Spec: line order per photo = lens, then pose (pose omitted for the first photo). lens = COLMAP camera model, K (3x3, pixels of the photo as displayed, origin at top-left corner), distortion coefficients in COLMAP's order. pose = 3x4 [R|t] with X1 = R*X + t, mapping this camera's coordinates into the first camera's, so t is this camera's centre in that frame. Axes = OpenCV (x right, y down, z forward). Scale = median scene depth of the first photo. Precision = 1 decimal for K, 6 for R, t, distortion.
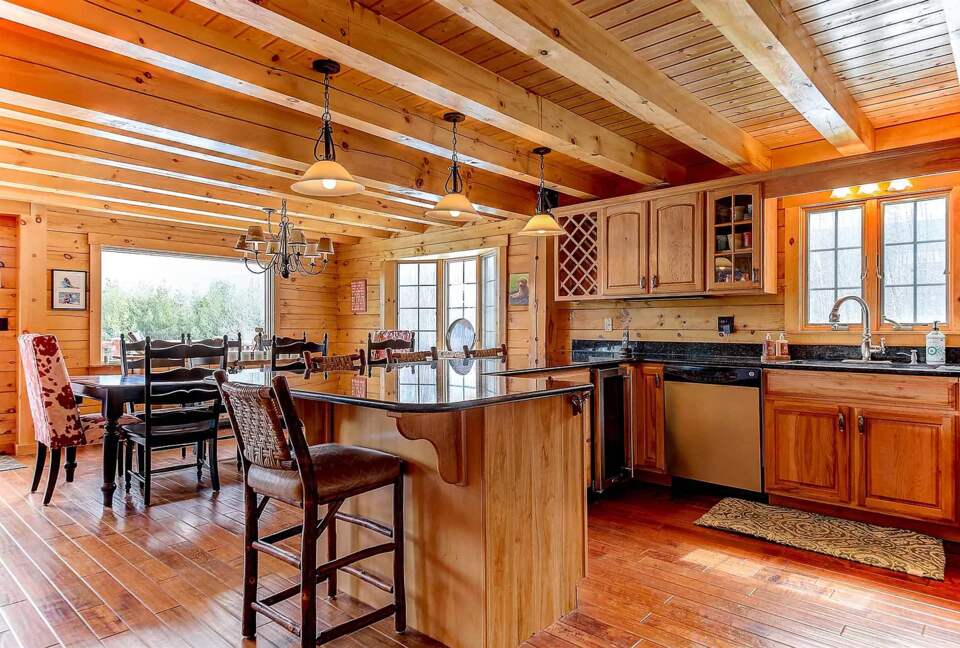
lens RADIAL K [[547.7, 0, 480.0], [0, 547.7, 324.0], [0, 0, 1]] dist [0.006154, 0.000042]
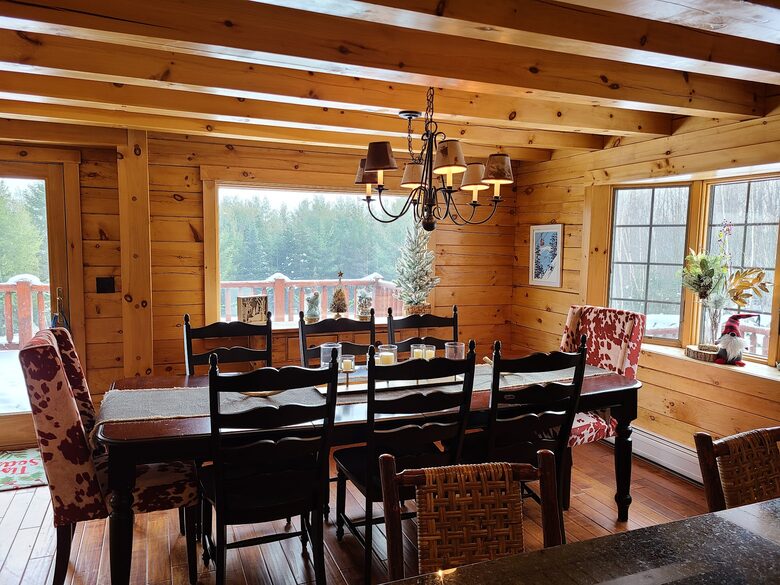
lens RADIAL K [[574.6, 0, 384.4], [0, 574.6, 303.2], [0, 0, 1]] dist [0.032093, -0.000370]
pose [[0.890005, 0.061668, -0.451761, -0.108801], [-0.014587, 0.994155, 0.106970, -0.067384], [0.455717, -0.088614, 0.885703, 0.405026]]
